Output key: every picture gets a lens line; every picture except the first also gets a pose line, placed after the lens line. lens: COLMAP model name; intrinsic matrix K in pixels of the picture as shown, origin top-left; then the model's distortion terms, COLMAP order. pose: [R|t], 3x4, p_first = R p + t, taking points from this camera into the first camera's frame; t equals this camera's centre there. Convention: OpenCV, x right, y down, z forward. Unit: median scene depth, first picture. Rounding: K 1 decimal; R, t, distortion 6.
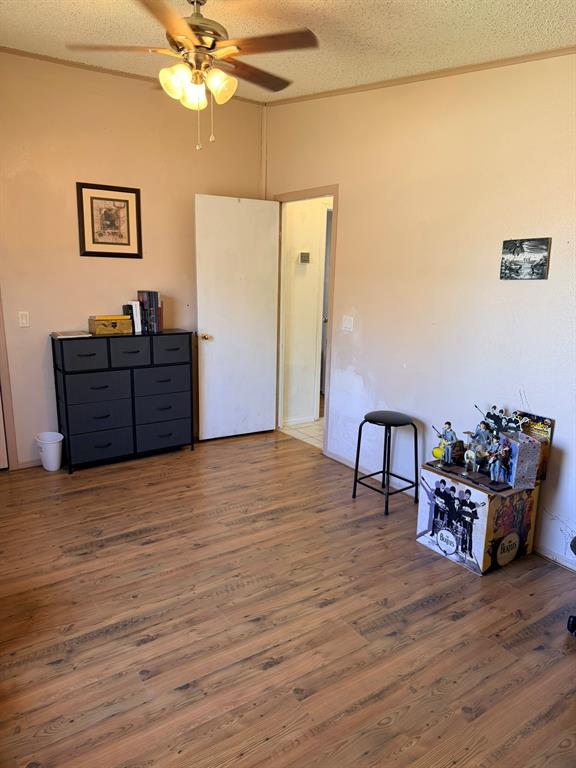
lens RADIAL K [[542.0, 0, 288.5], [0, 542.0, 384.4], [0, 0, 1]] dist [0.033668, -0.044313]
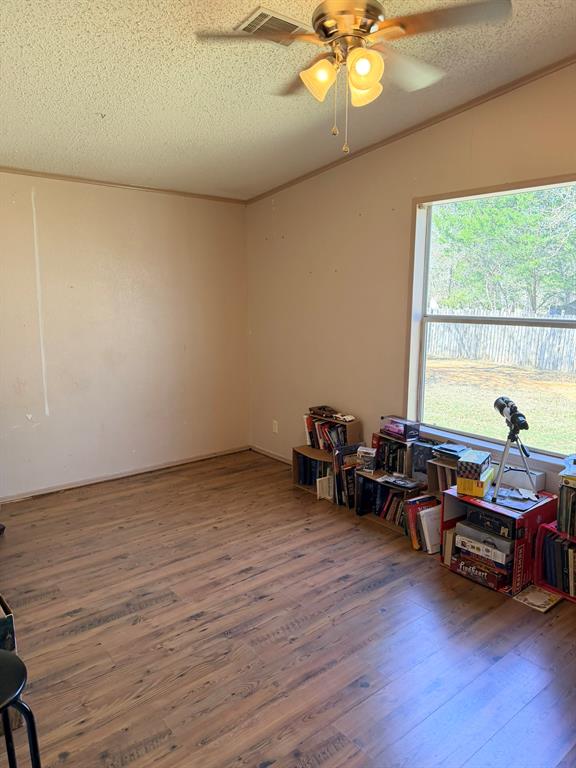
lens RADIAL K [[542.0, 0, 288.4], [0, 542.0, 384.6], [0, 0, 1]] dist [0.033668, -0.044313]
pose [[-0.995284, -0.011115, -0.096361, 0.001524], [-0.045309, 0.931650, 0.360521, -0.397065], [0.085768, 0.363187, -0.927760, 1.902192]]
